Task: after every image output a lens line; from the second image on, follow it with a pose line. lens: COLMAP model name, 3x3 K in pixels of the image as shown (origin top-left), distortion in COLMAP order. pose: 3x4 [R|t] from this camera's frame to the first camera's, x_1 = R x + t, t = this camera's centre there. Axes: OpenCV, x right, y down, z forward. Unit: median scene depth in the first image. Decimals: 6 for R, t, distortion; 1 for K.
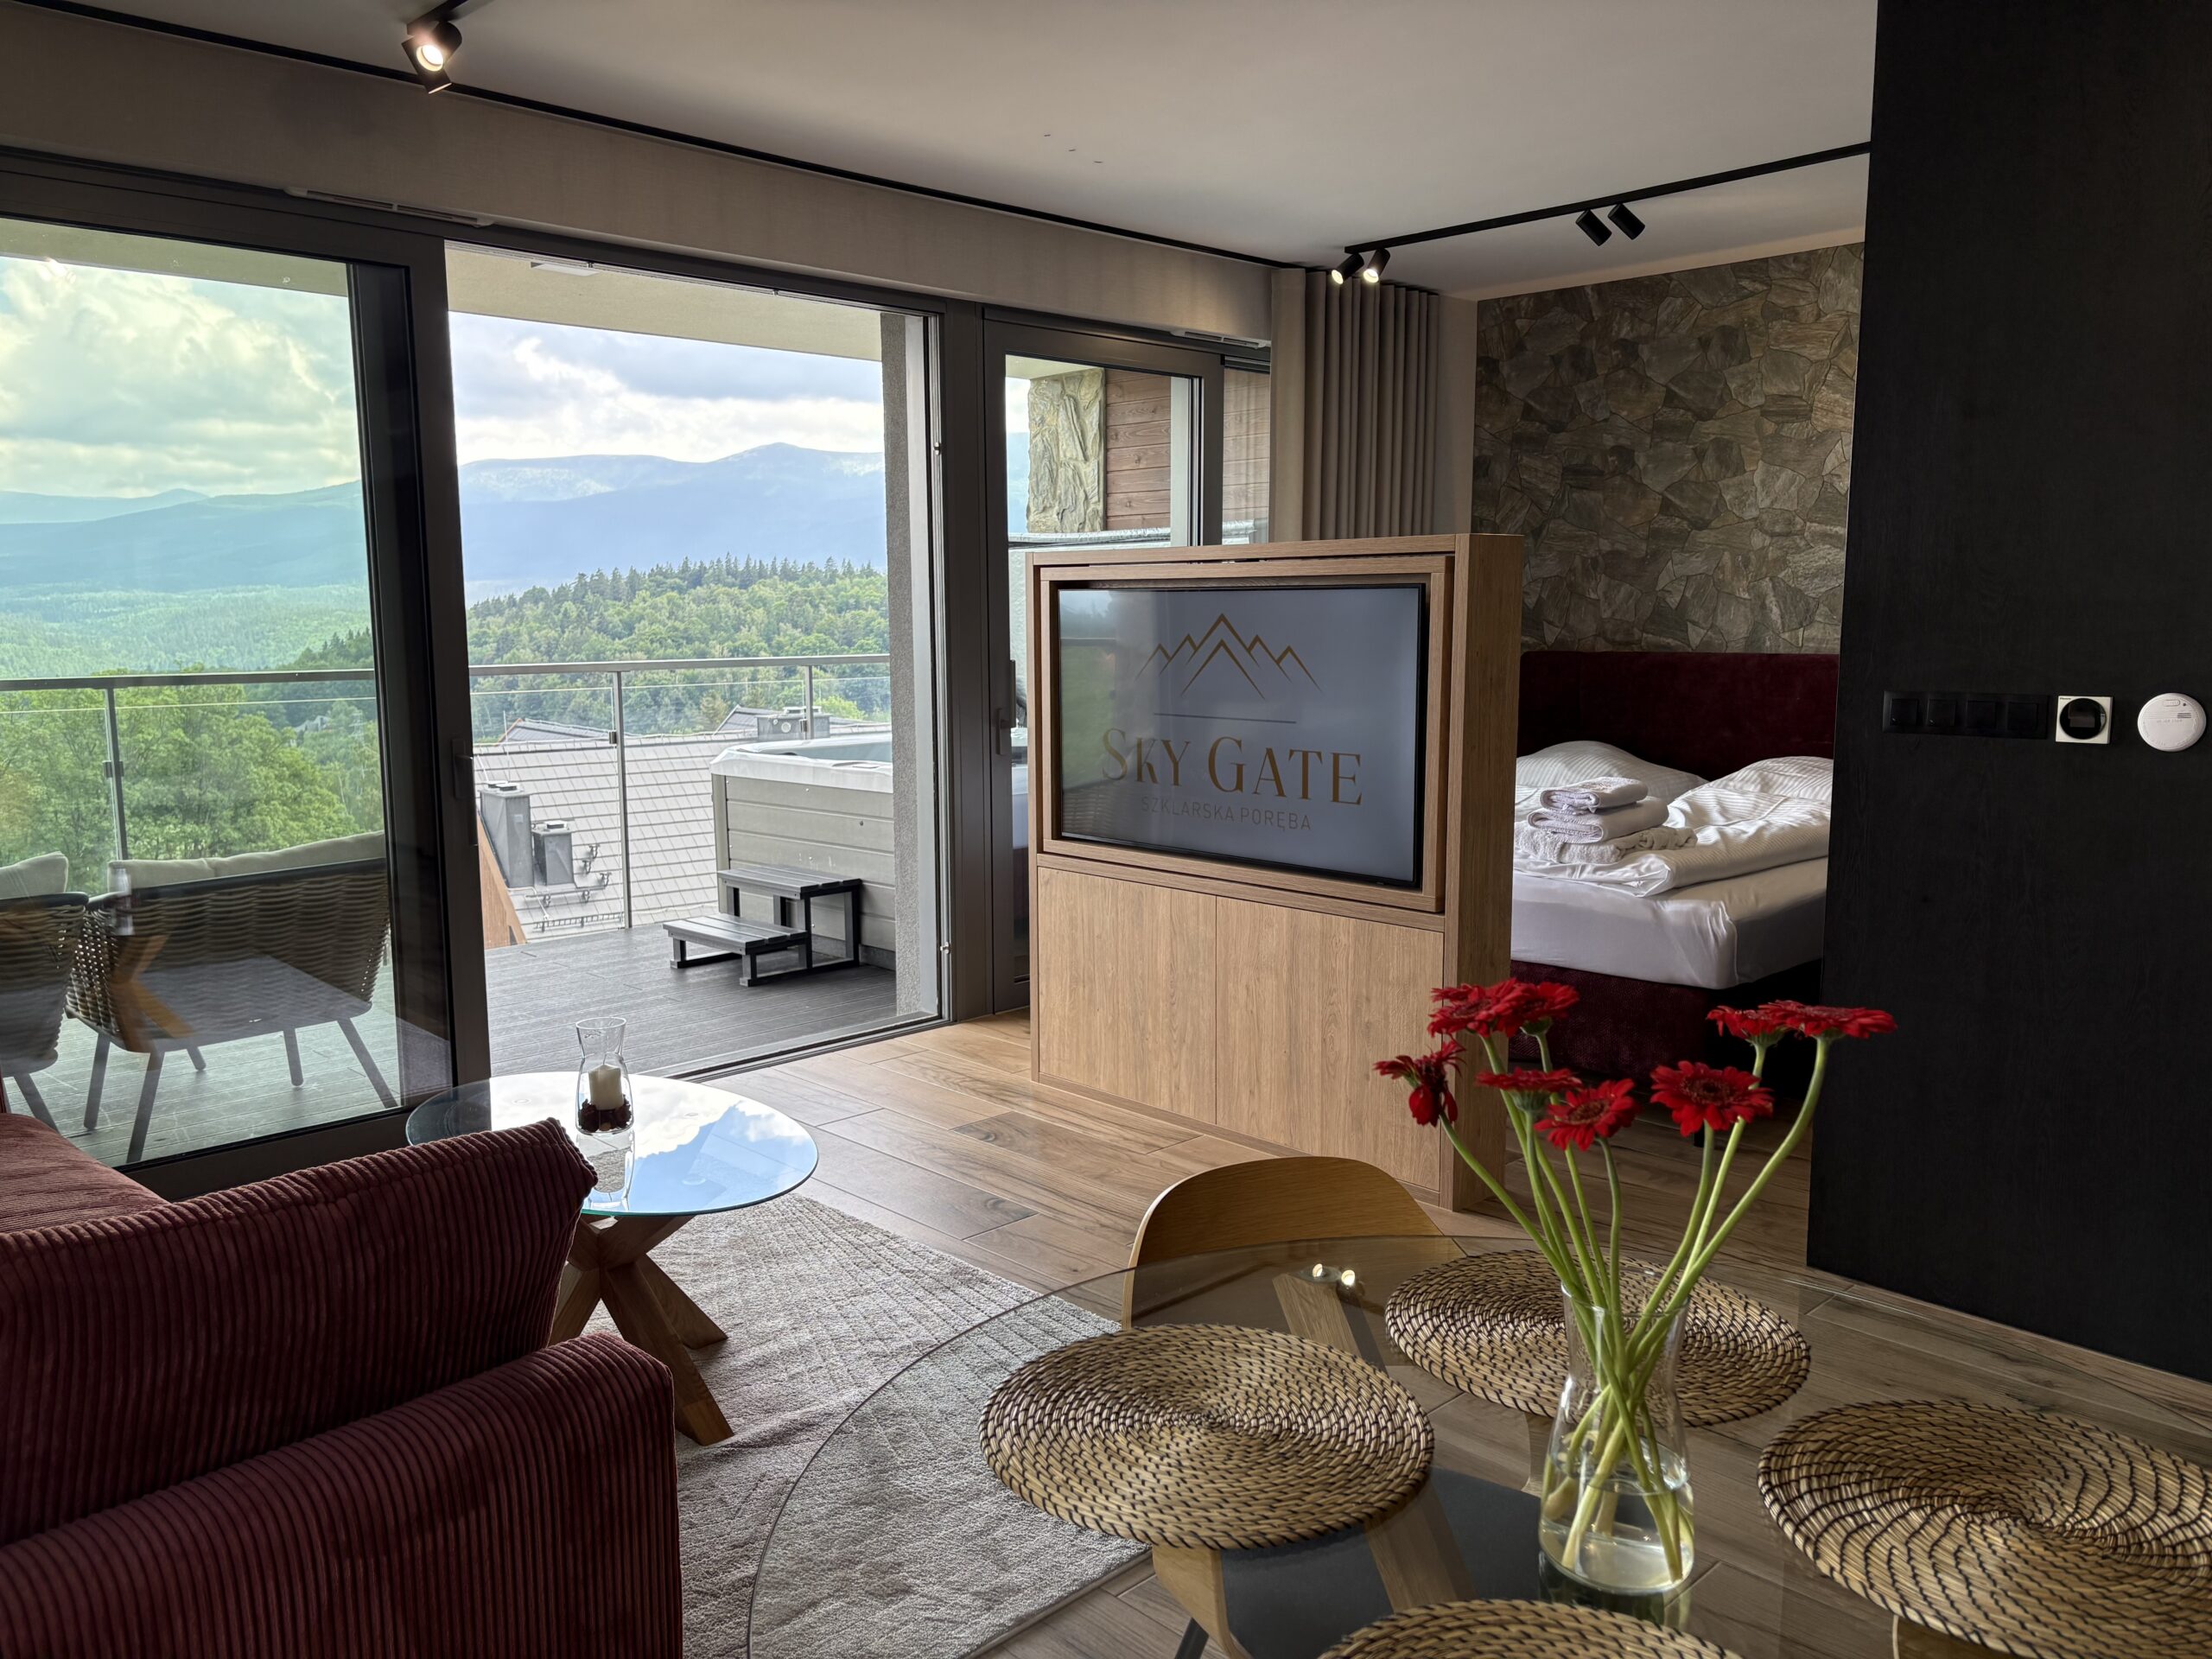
lens RADIAL K [[1674.6, 0, 1082.4], [0, 1674.6, 838.8], [0, 0, 1]] dist [0.068475, -0.073106]
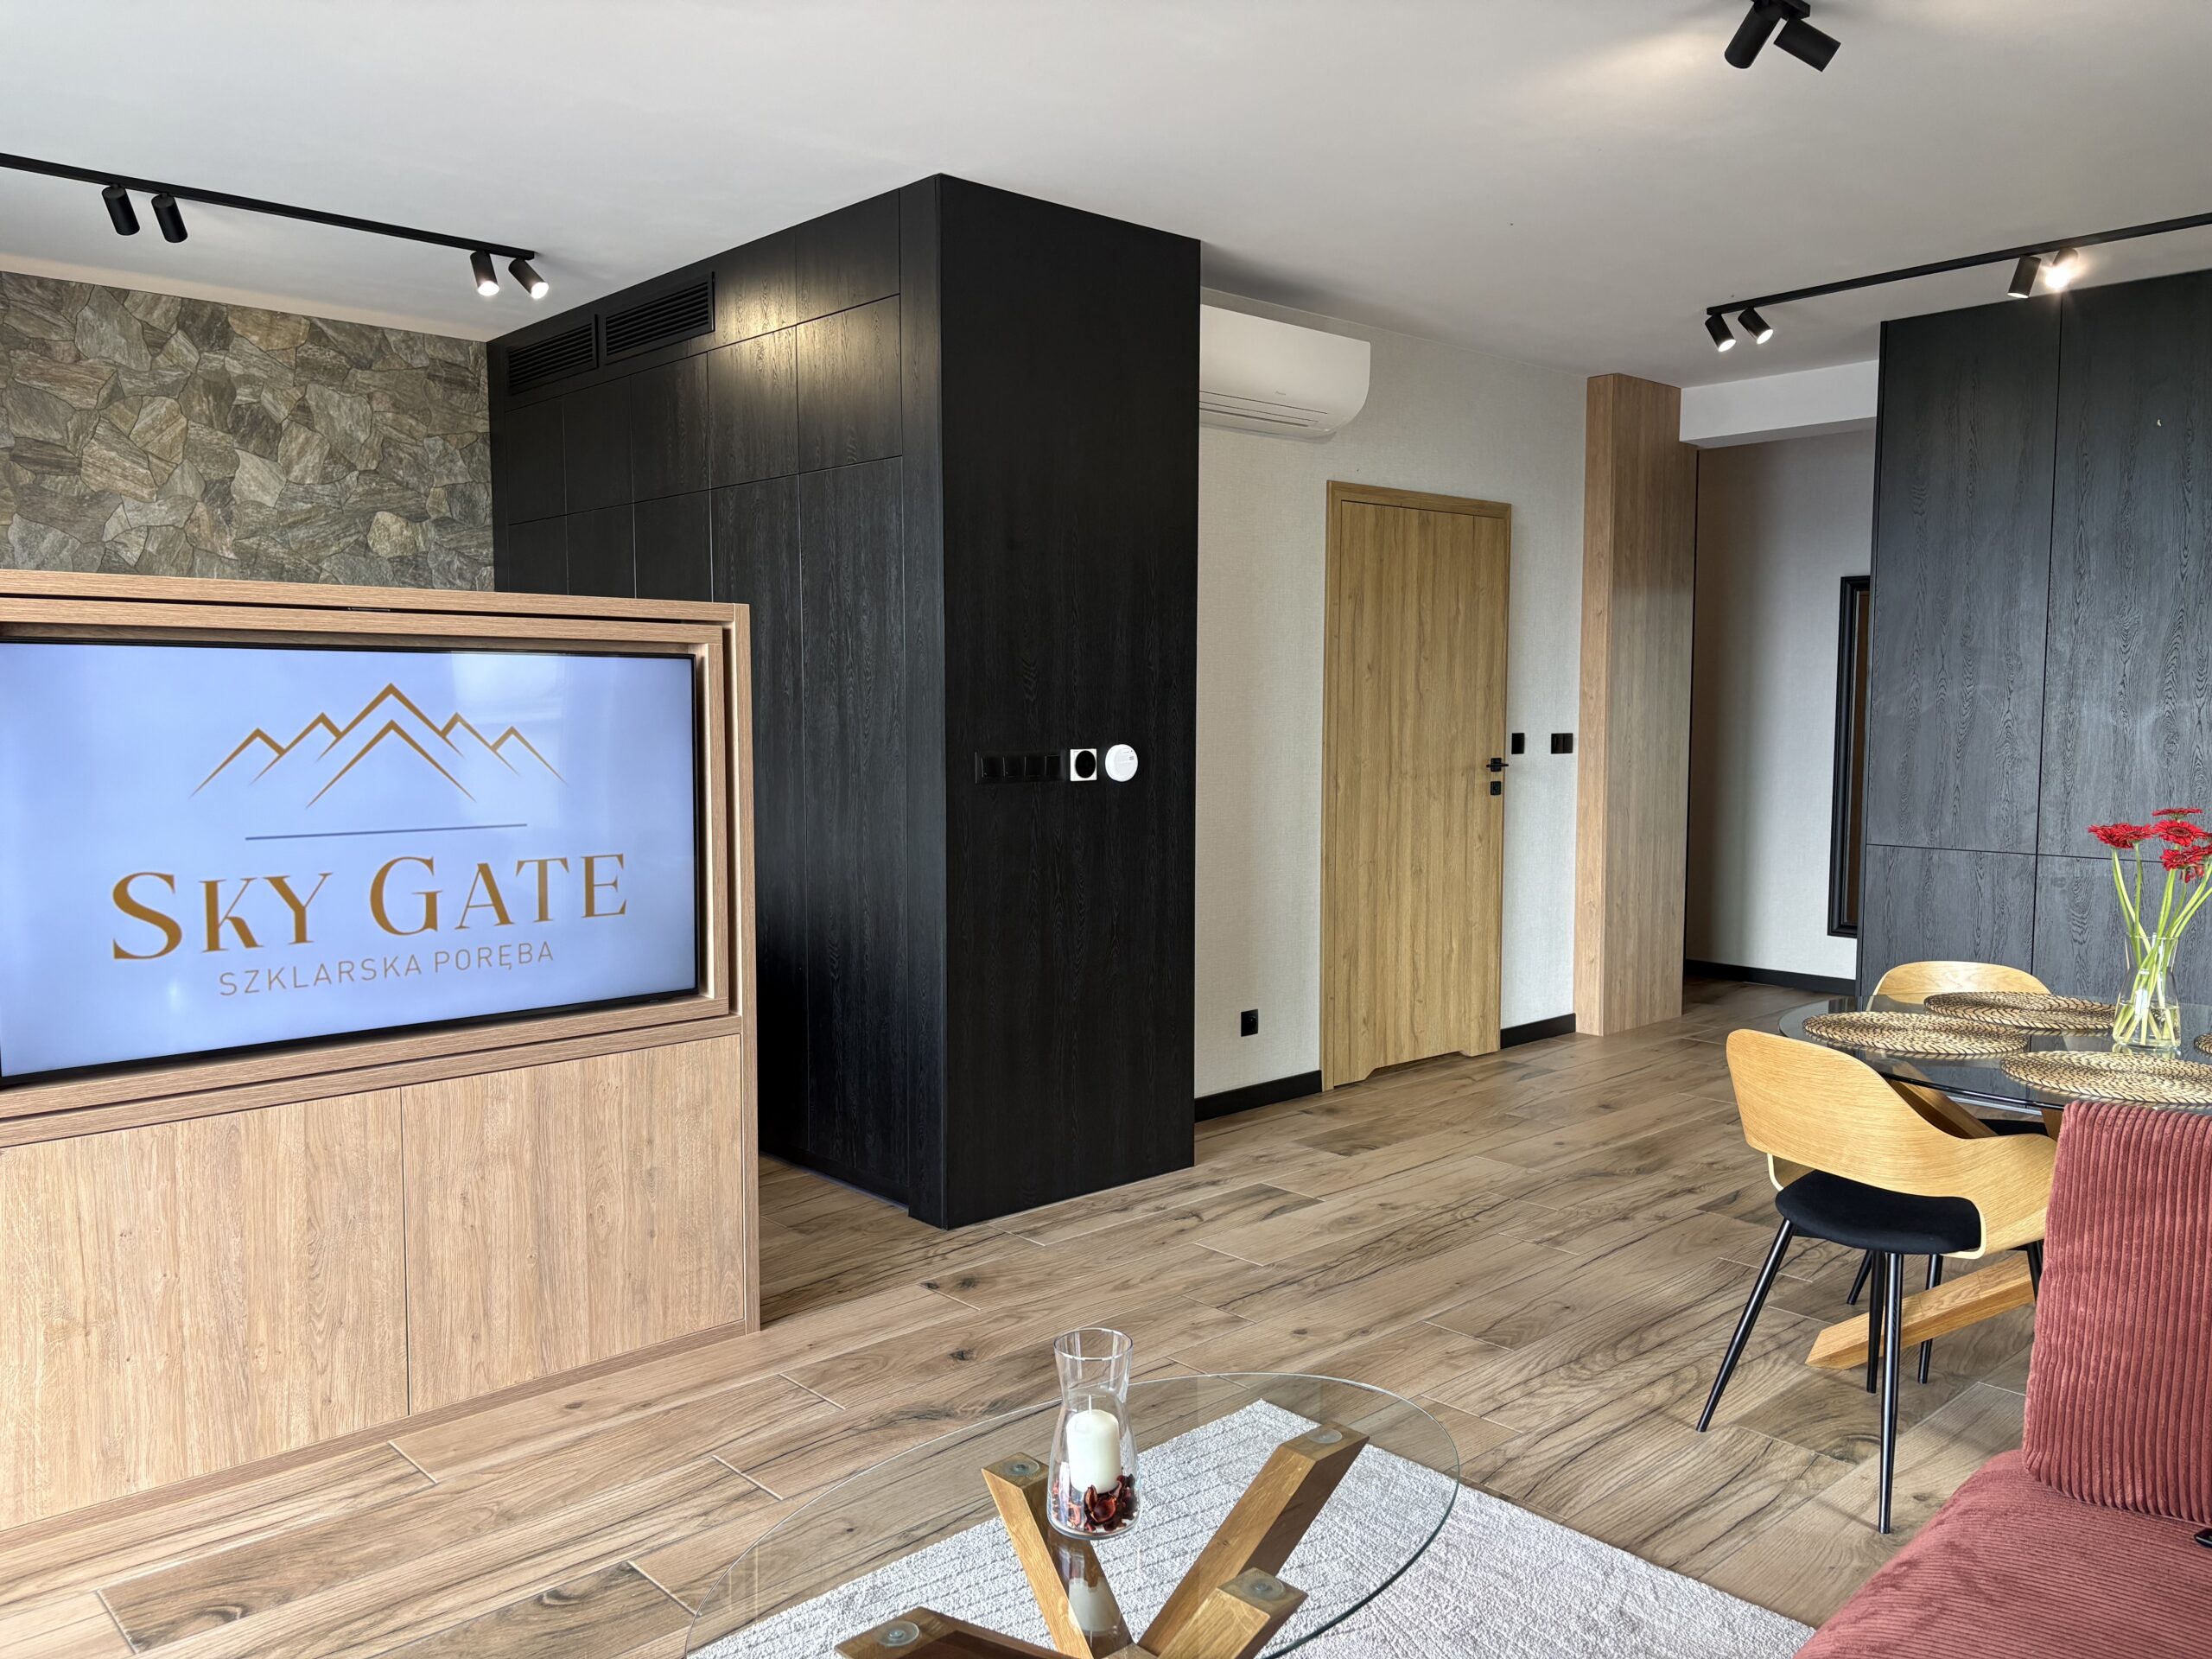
lens RADIAL K [[1674.6, 0, 1103.7], [0, 1674.6, 835.4], [0, 0, 1]] dist [0.068475, -0.073106]
pose [[0.017582, -0.075911, 0.996960, -0.428579], [0.138298, 0.987714, 0.072768, -0.056207], [-0.990235, 0.136598, 0.027864, 0.475673]]
